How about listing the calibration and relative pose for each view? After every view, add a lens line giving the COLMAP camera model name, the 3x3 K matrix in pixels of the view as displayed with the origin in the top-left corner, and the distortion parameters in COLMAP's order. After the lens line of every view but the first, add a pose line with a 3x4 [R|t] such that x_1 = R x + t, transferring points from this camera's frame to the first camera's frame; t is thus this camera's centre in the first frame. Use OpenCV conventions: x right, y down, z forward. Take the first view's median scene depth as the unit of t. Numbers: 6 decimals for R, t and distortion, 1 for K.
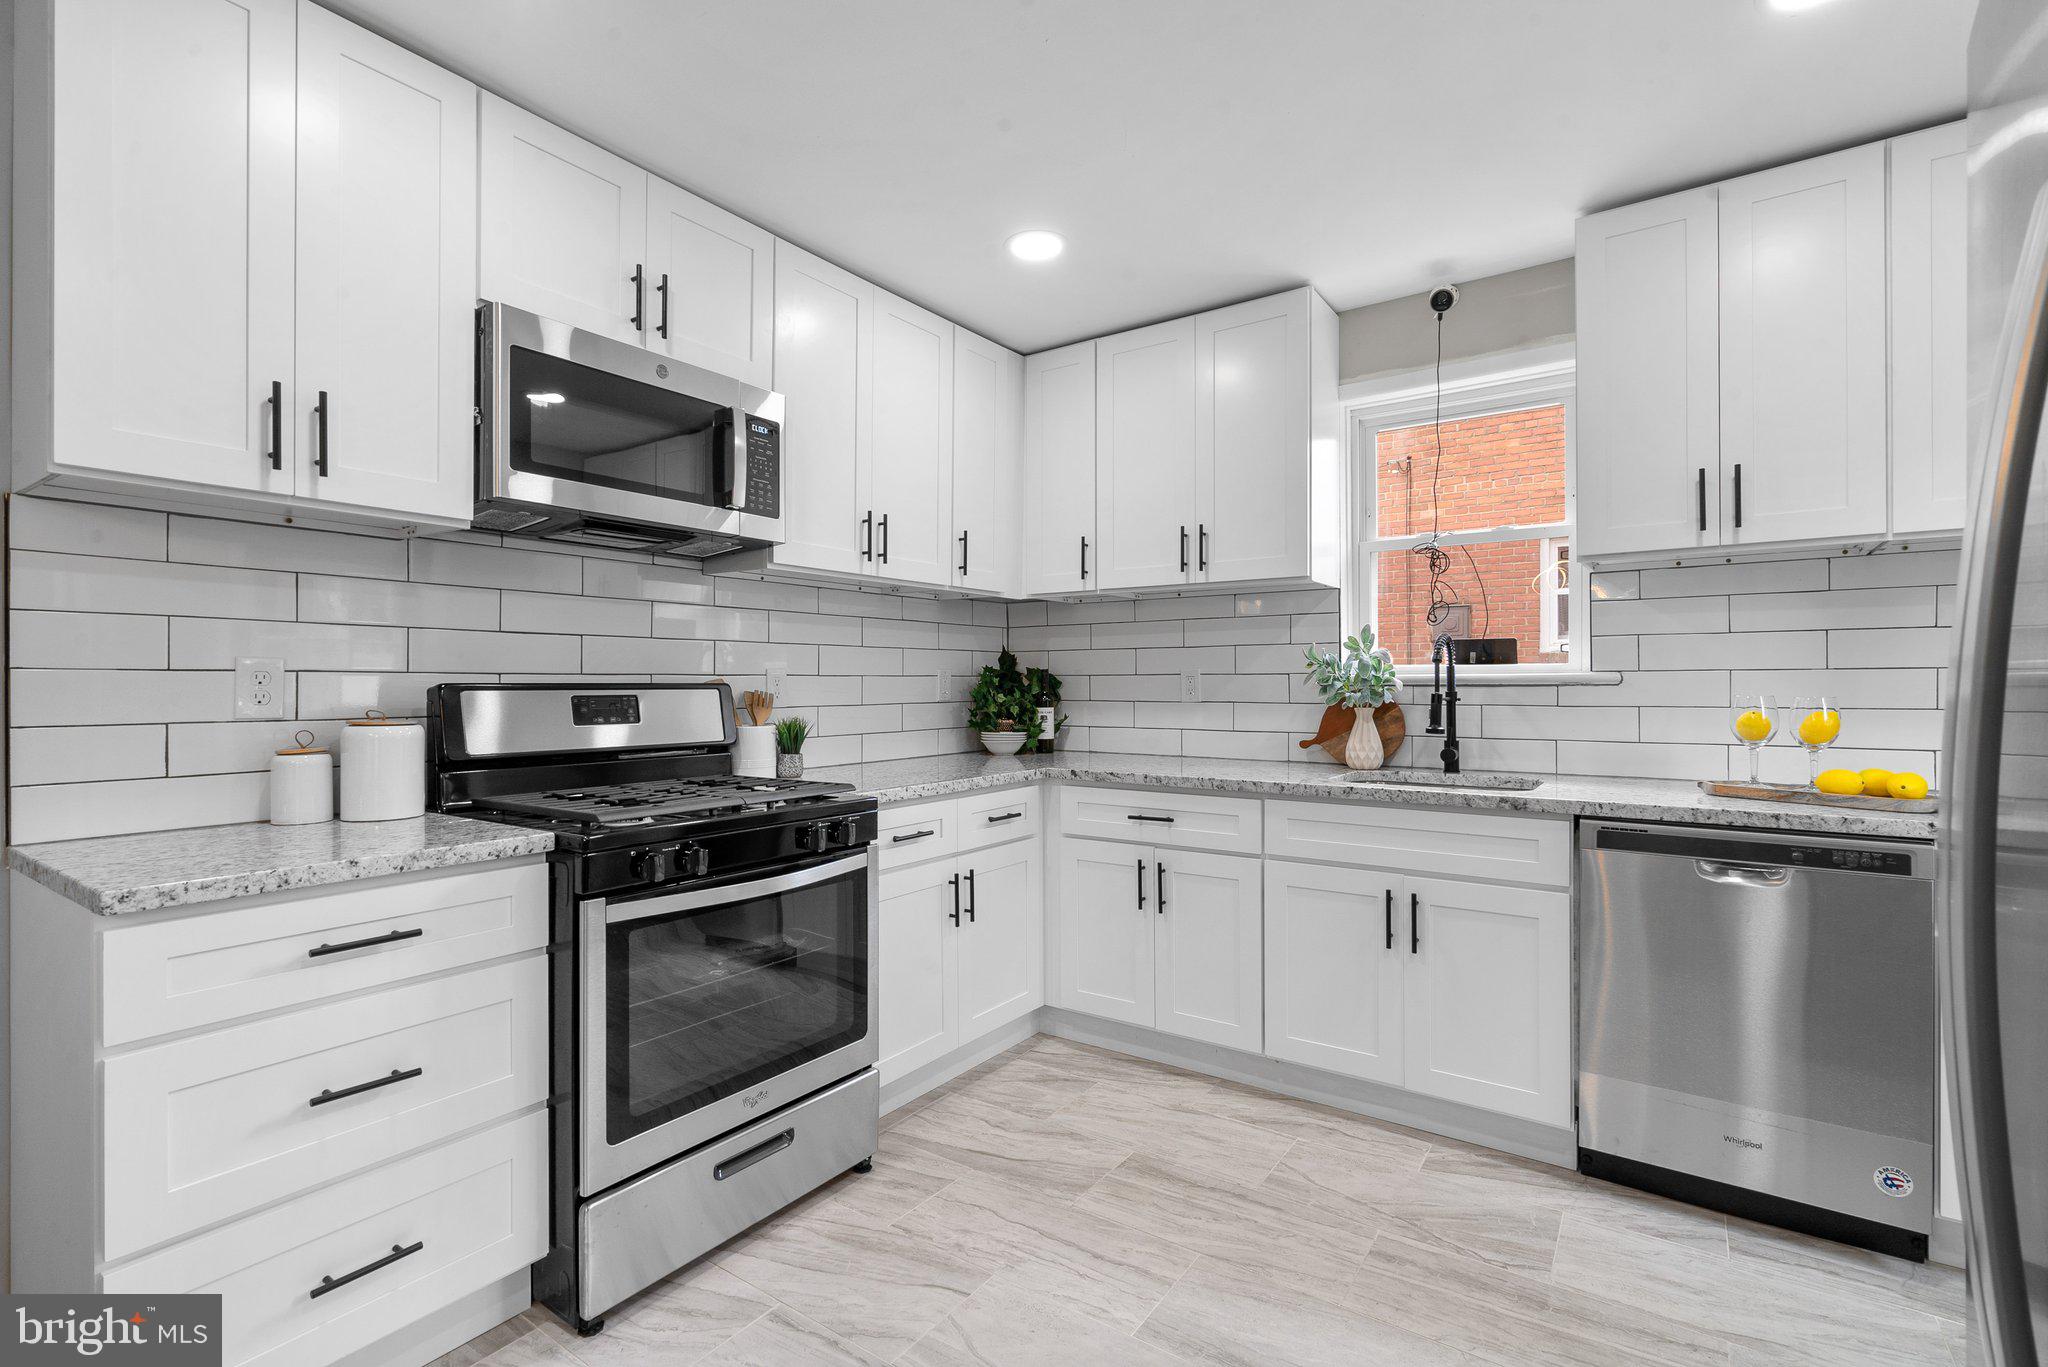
lens RADIAL K [[936.5, 0, 1021.1], [0, 936.5, 684.4], [0, 0, 1]] dist [-0.002897, 0.002064]
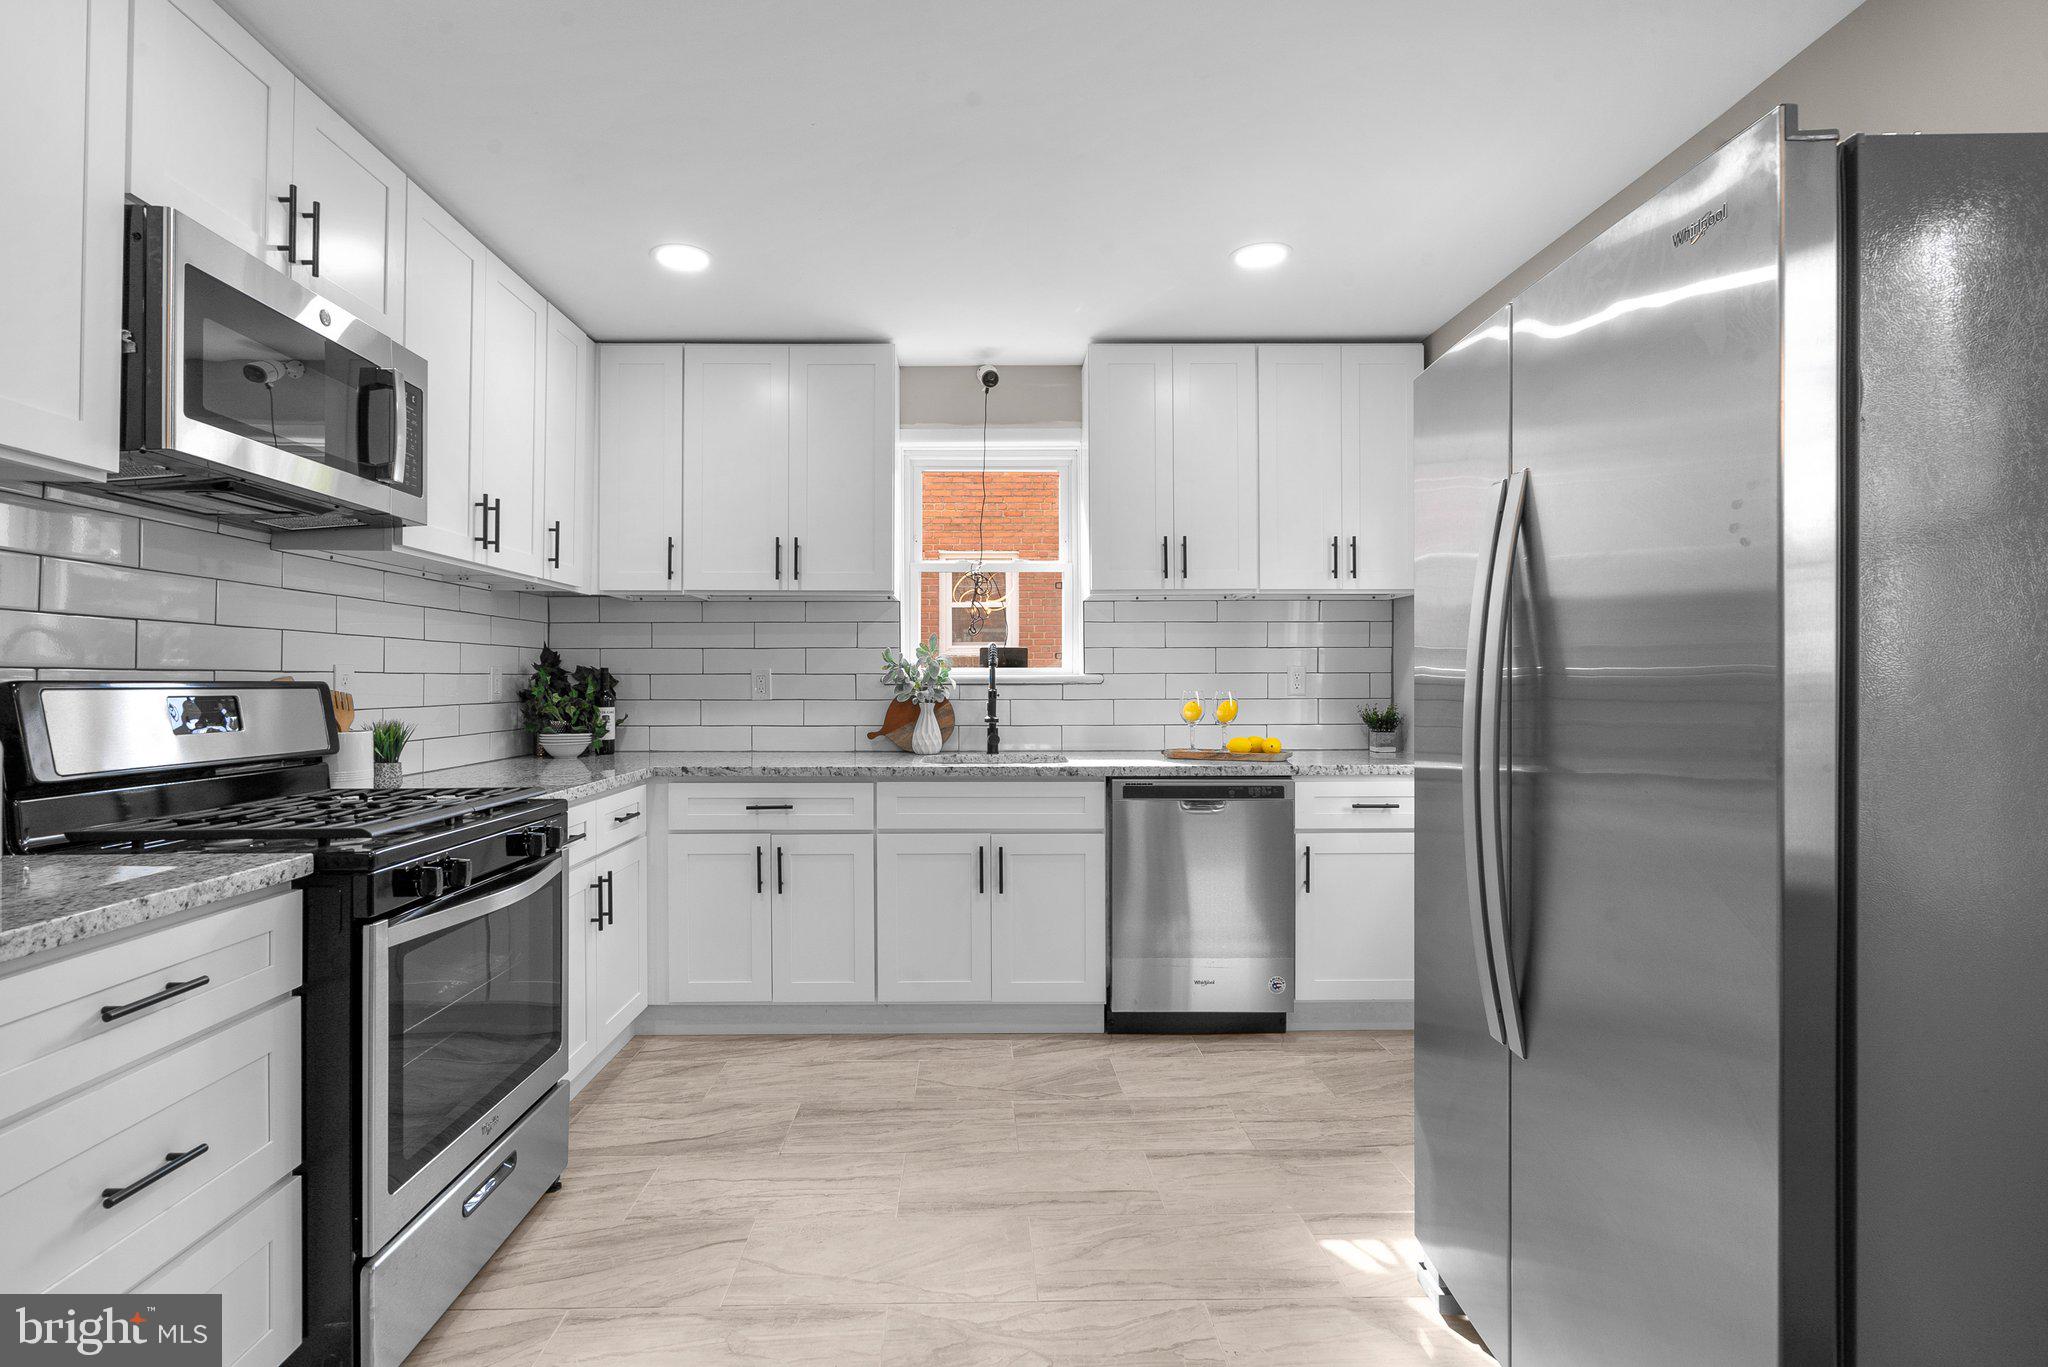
lens RADIAL K [[936.5, 0, 1031.8], [0, 936.5, 678.8], [0, 0, 1]] dist [-0.002897, 0.002064]
pose [[0.806917, 0.003401, 0.590655, -0.320873], [-0.000092, 0.999984, -0.005632, 0.001037], [-0.590665, 0.004490, 0.806905, -0.063238]]
